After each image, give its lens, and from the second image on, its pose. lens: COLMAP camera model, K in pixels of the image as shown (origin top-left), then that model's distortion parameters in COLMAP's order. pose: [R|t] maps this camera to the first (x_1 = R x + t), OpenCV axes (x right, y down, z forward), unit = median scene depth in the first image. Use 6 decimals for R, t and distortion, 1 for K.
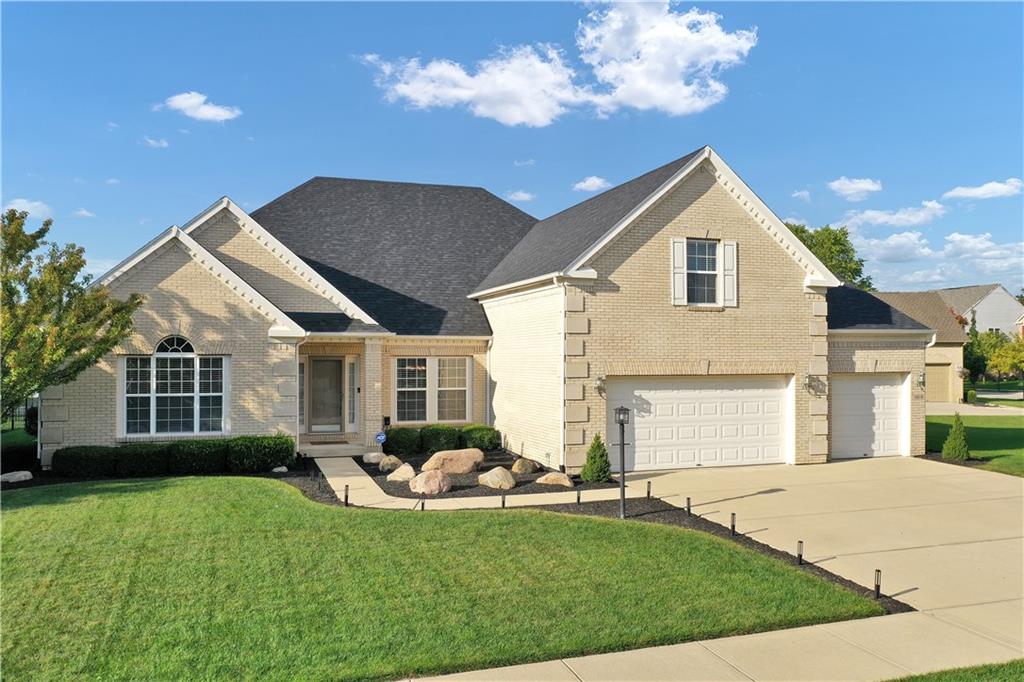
lens RADIAL K [[814.9, 0, 511.1], [0, 814.9, 354.9], [0, 0, 1]] dist [-0.000684, 0.000882]
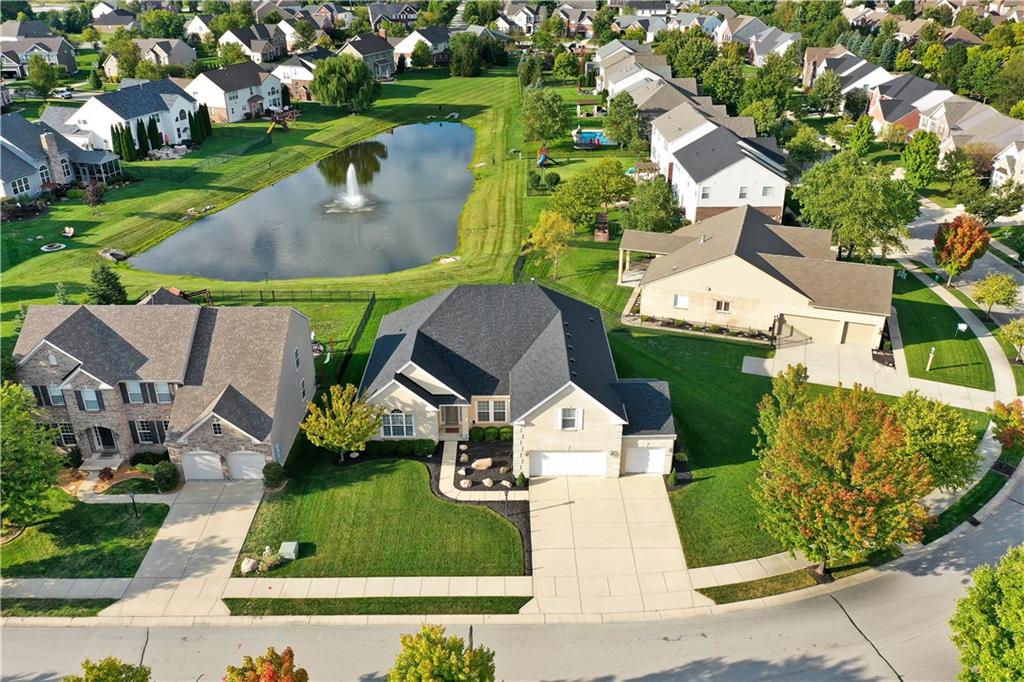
lens RADIAL K [[808.9, 0, 512.0], [0, 808.9, 341.0], [0, 0, 1]] dist [0.001453, 0.001997]
pose [[0.946293, 0.140856, -0.291016, 0.806777], [0.003345, 0.895795, 0.444454, -1.540483], [0.323294, -0.421557, 0.847213, -1.257209]]
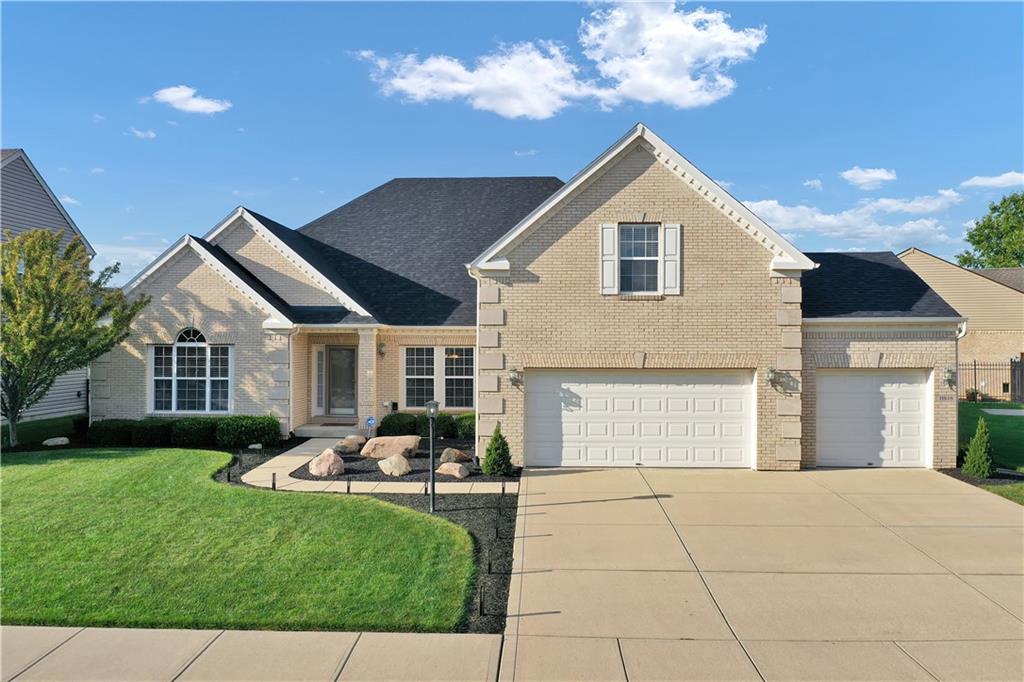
lens RADIAL K [[808.9, 0, 512.0], [0, 808.9, 341.0], [0, 0, 1]] dist [0.001453, 0.001997]
pose [[0.931850, 0.002935, -0.362831, 0.433594], [-0.002041, 0.999994, 0.002847, -0.009025], [0.362837, -0.001912, 0.931850, 0.080569]]
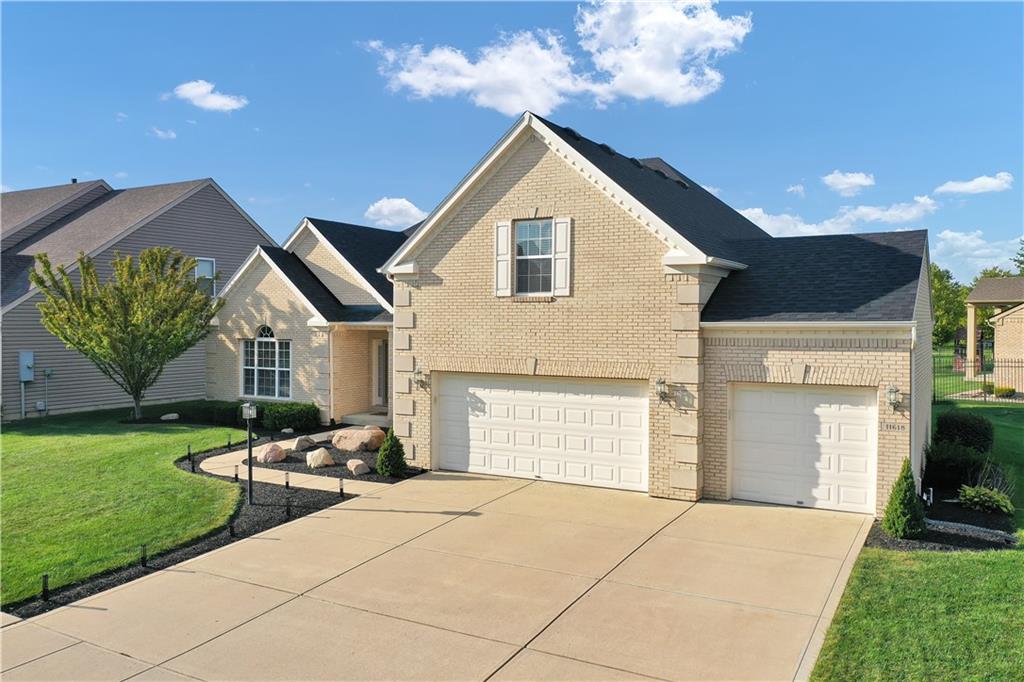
lens RADIAL K [[808.9, 0, 512.0], [0, 808.9, 341.0], [0, 0, 1]] dist [0.001453, 0.001997]
pose [[0.658323, 0.022886, -0.752387, 0.867991], [-0.000995, 0.999563, 0.029534, -0.037176], [0.752735, -0.018694, 0.658058, 0.409538]]
